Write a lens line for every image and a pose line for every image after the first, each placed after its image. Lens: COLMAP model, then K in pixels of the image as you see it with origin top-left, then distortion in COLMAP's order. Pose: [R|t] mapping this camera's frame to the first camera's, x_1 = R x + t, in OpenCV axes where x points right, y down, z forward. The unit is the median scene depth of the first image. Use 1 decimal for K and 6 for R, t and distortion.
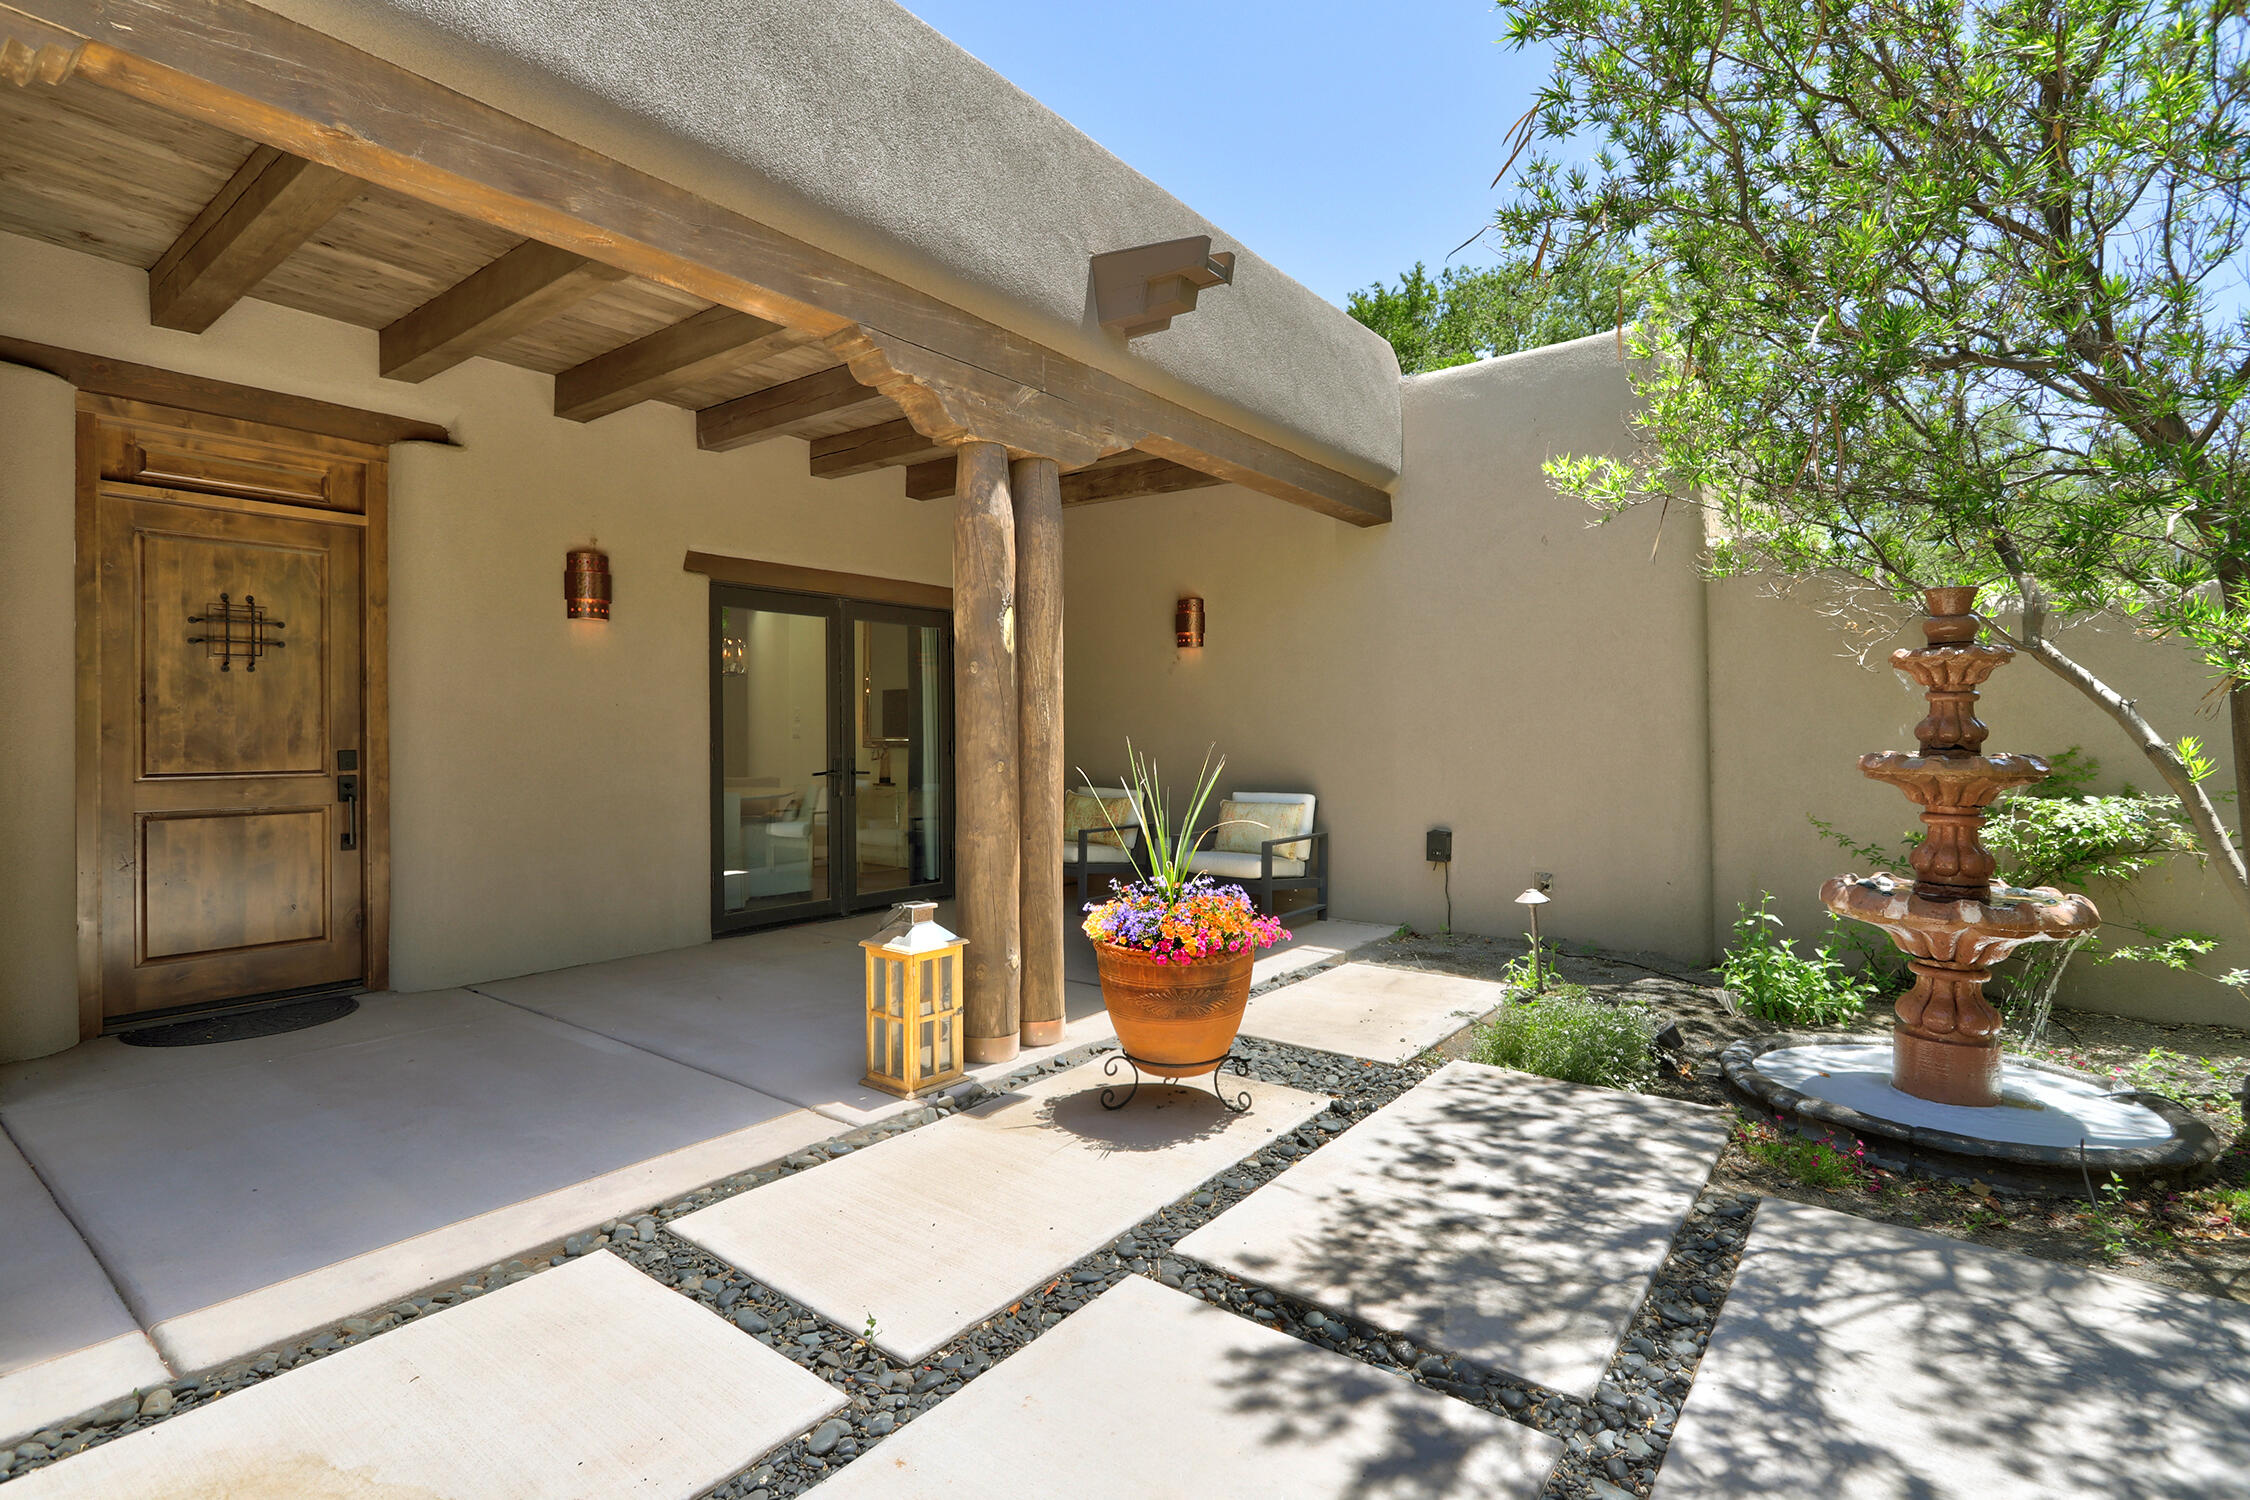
lens RADIAL K [[1066.6, 0, 1116.5], [0, 1066.6, 745.0], [0, 0, 1]] dist [-0.003576, 0.001872]
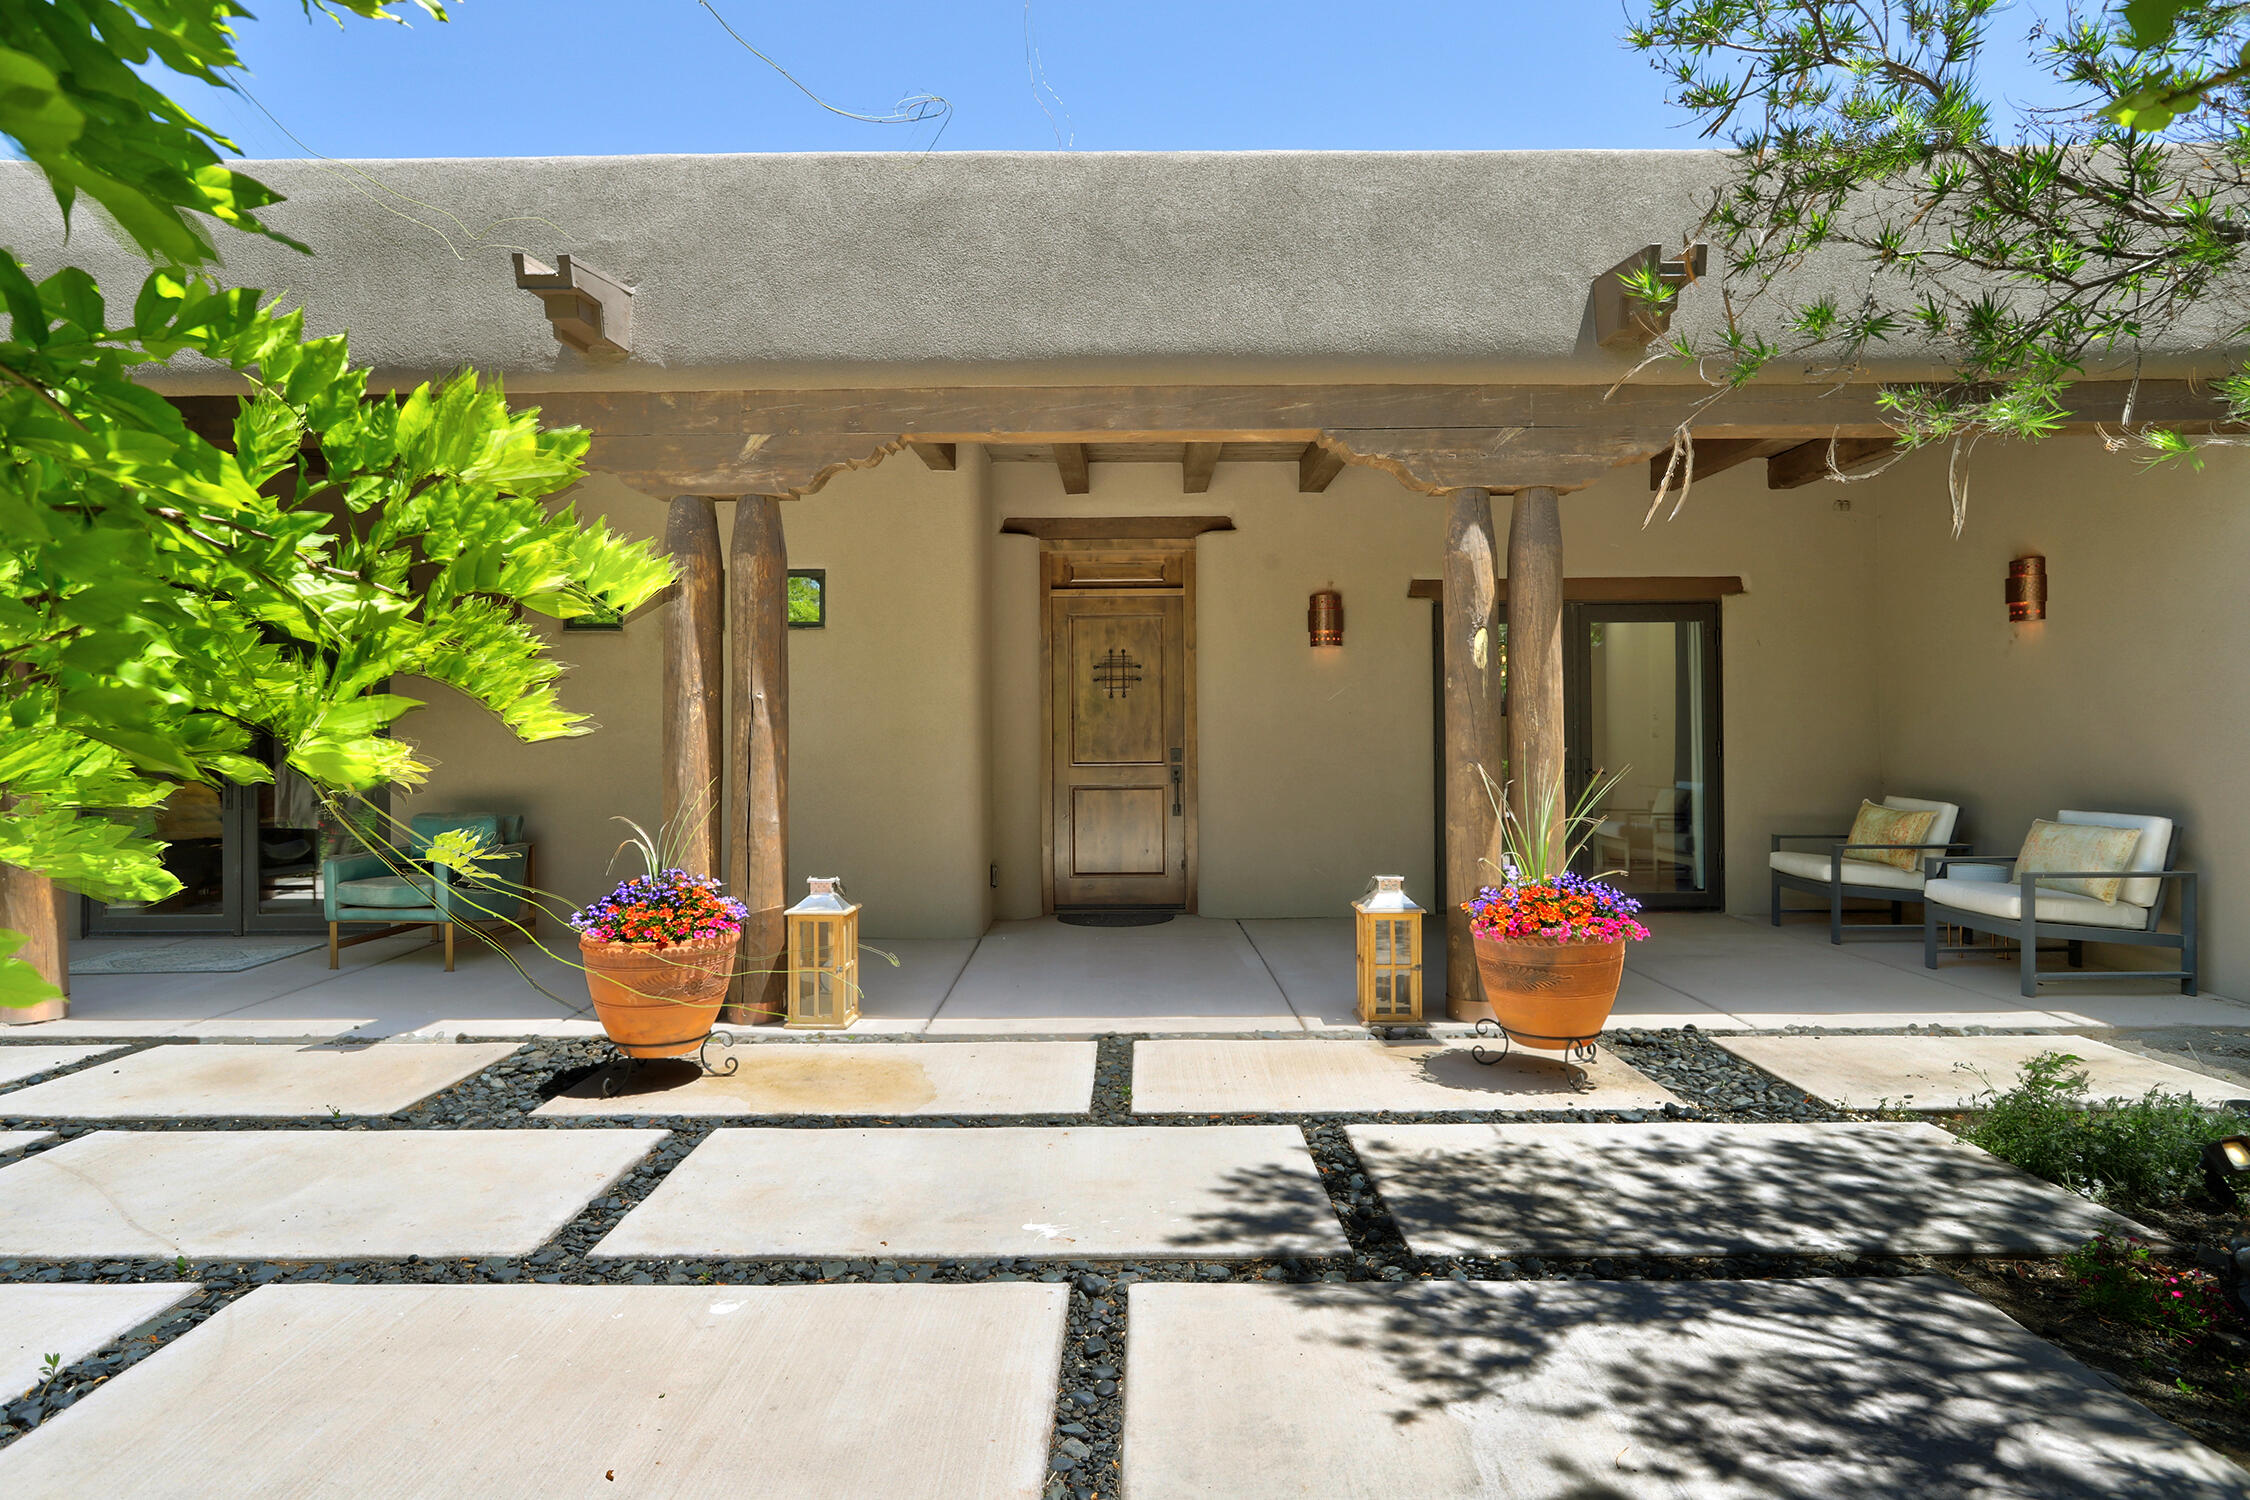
lens RADIAL K [[1208.7, 0, 1125.0], [0, 1208.7, 750.0], [0, 0, 1]] dist [0.016318, -0.000062]
pose [[0.609421, 0.008822, -0.792798, 0.820488], [-0.002536, 0.999955, 0.009178, -0.011447], [0.792843, -0.003583, 0.609416, -0.113200]]
